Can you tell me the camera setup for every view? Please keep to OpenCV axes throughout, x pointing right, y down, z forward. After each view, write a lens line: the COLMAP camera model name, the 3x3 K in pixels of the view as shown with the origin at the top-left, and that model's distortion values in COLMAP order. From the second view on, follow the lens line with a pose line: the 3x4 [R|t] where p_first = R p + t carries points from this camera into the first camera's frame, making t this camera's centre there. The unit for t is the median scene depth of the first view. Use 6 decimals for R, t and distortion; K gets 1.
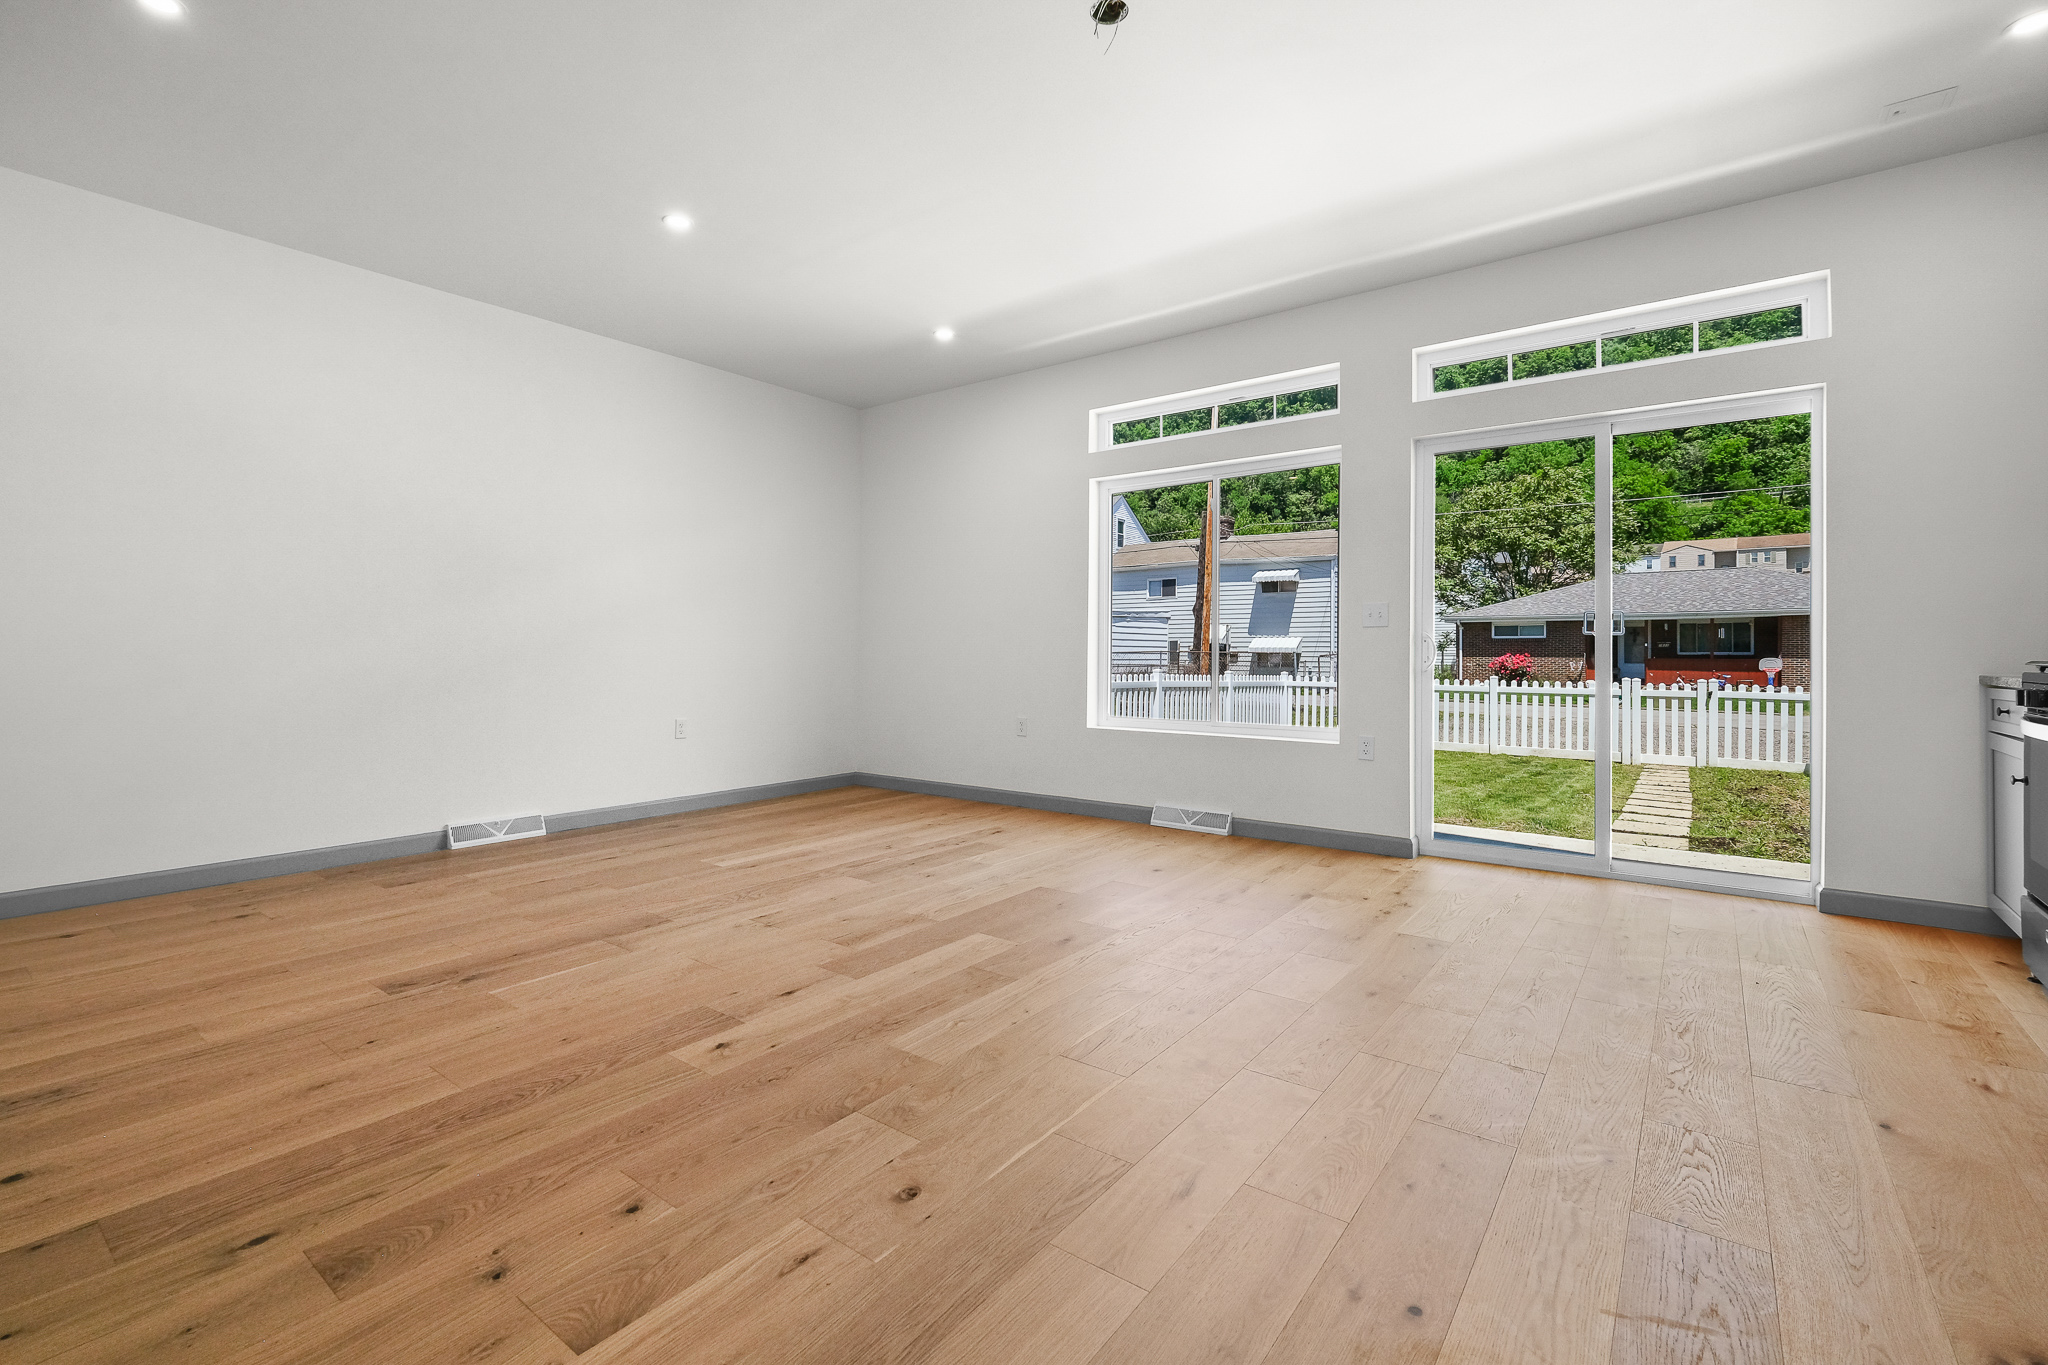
lens RADIAL K [[894.1, 0, 1009.9], [0, 894.1, 653.8], [0, 0, 1]] dist [-0.002383, -0.000166]
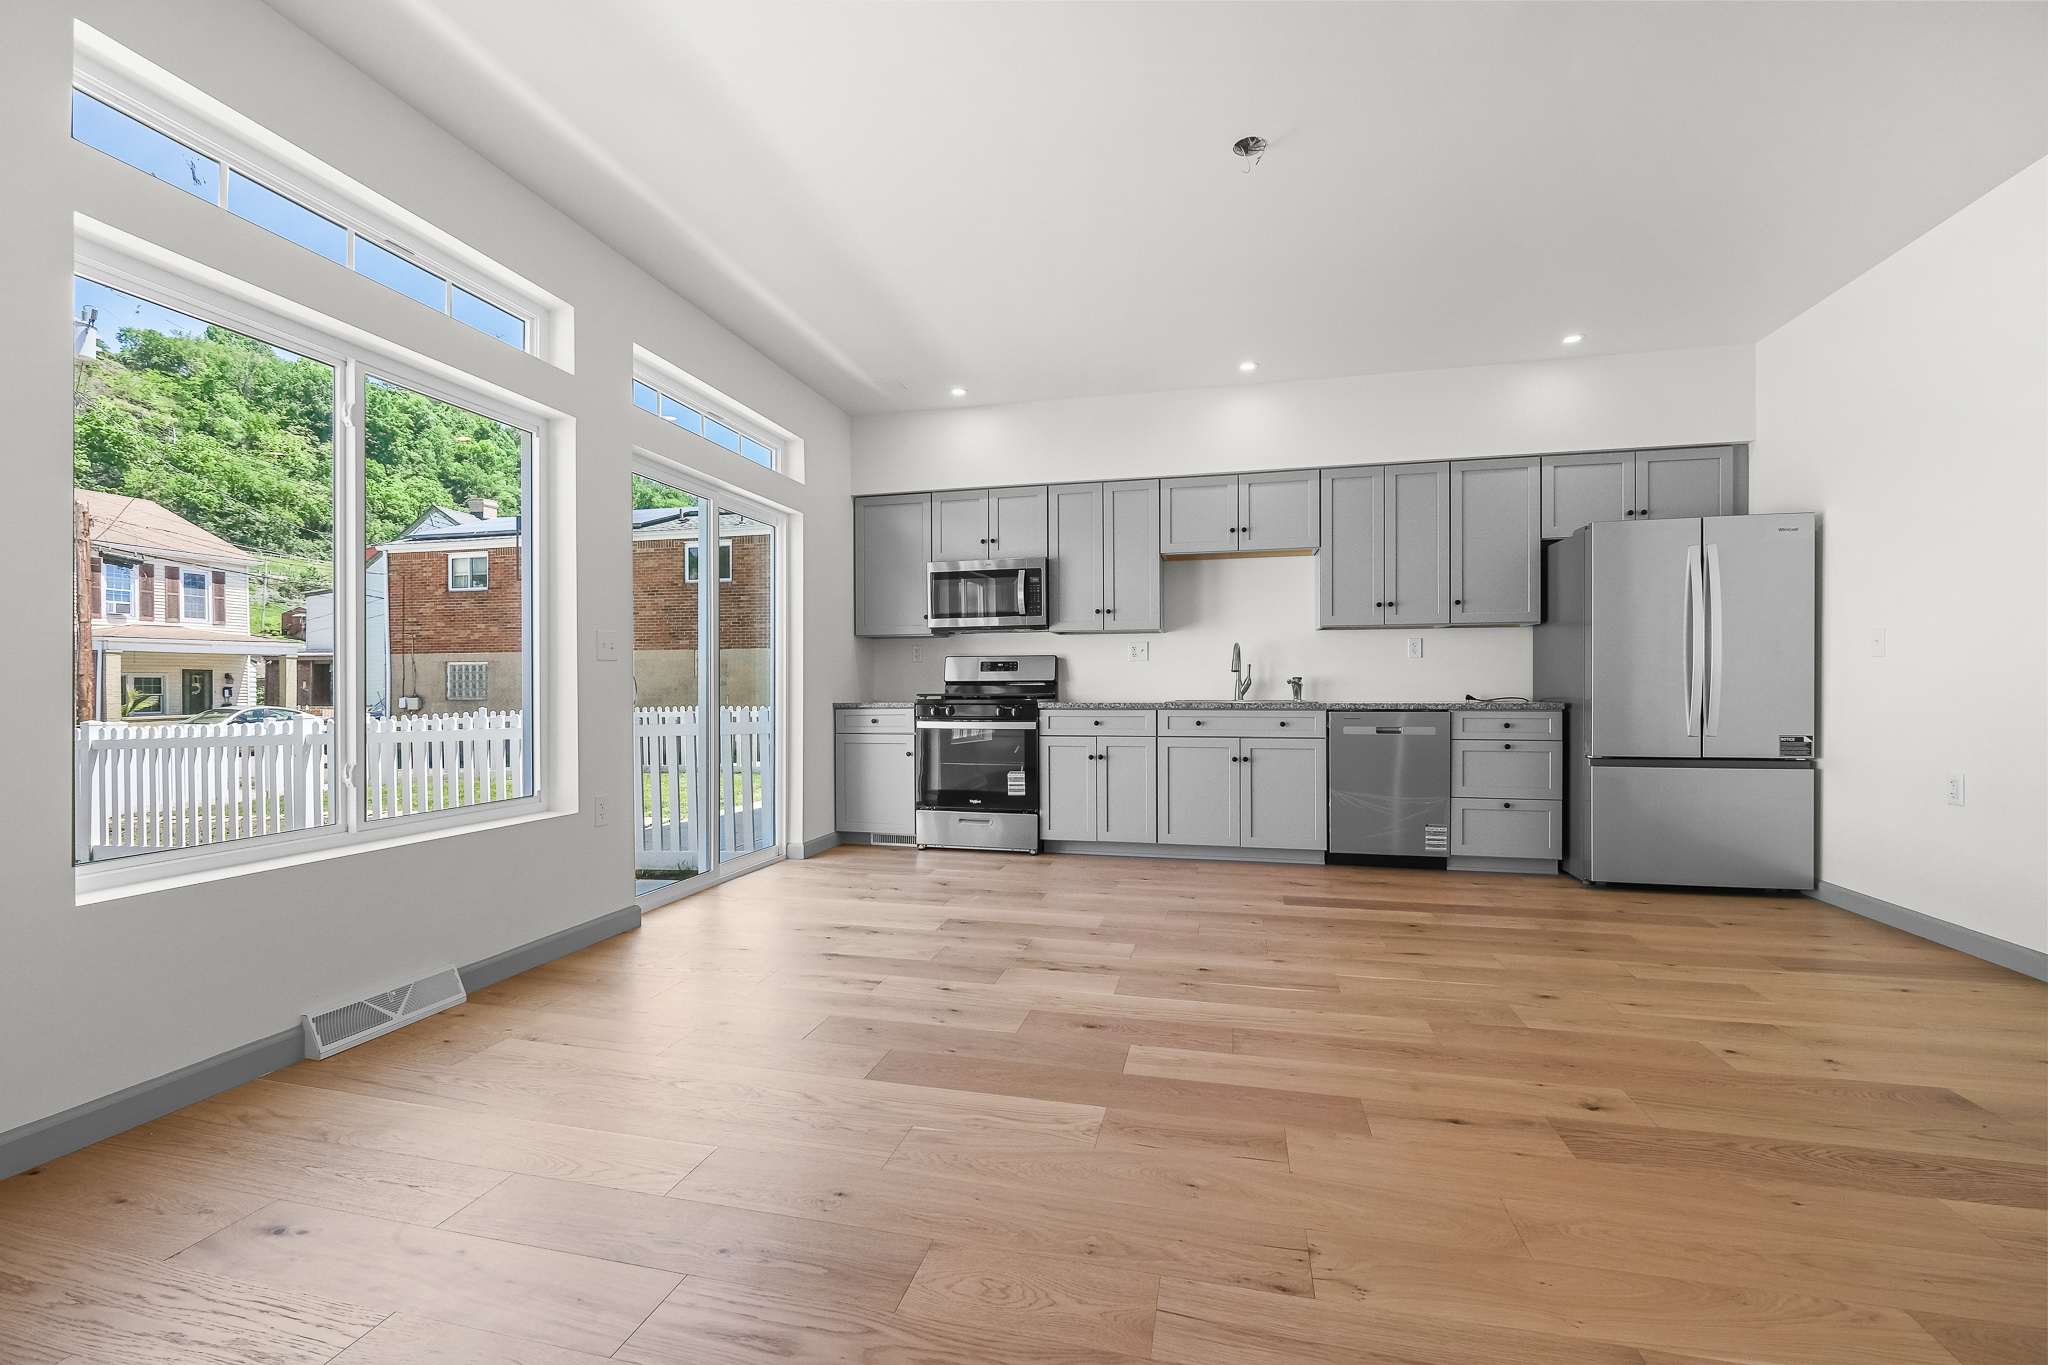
lens RADIAL K [[879.1, 0, 1010.2], [0, 879.1, 687.6], [0, 0, 1]] dist [-0.002345, 0.000940]
pose [[-0.397738, 0.000893, 0.917498, -0.151539], [0.005131, 0.999986, 0.001250, -0.000956], [-0.917485, 0.005205, -0.397737, 0.315091]]
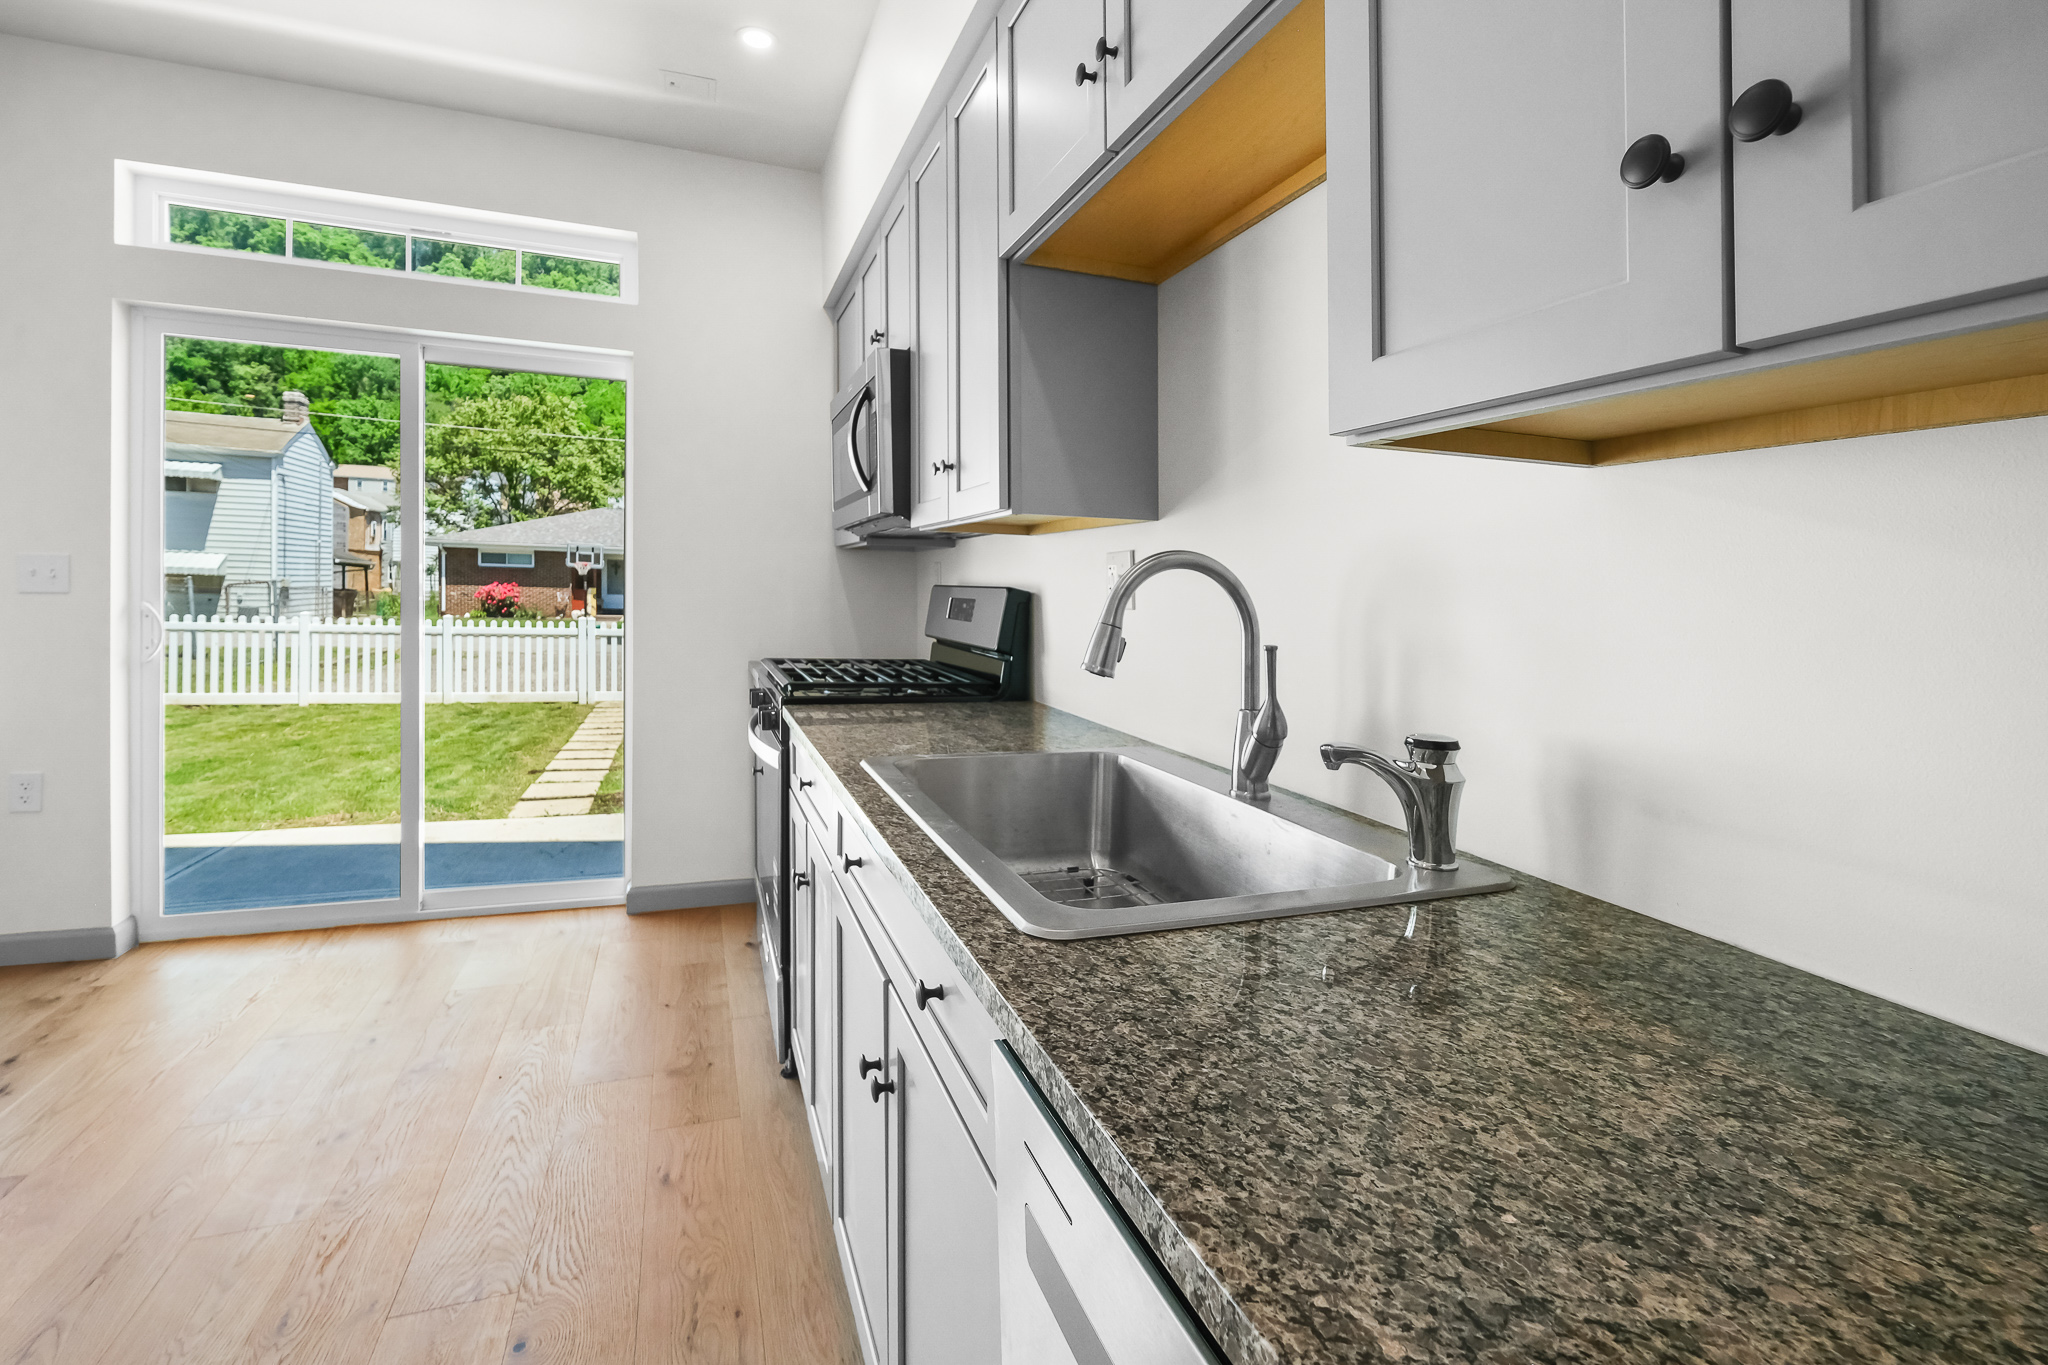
lens RADIAL K [[914.2, 0, 1032.2], [0, 914.2, 577.0], [0, 0, 1]] dist [-0.000747, -0.000173]
pose [[0.524598, 0.021166, 0.851087, 0.073458], [-0.022066, 0.999693, -0.011260, -0.015783], [-0.851064, -0.012873, 0.524904, 0.032568]]
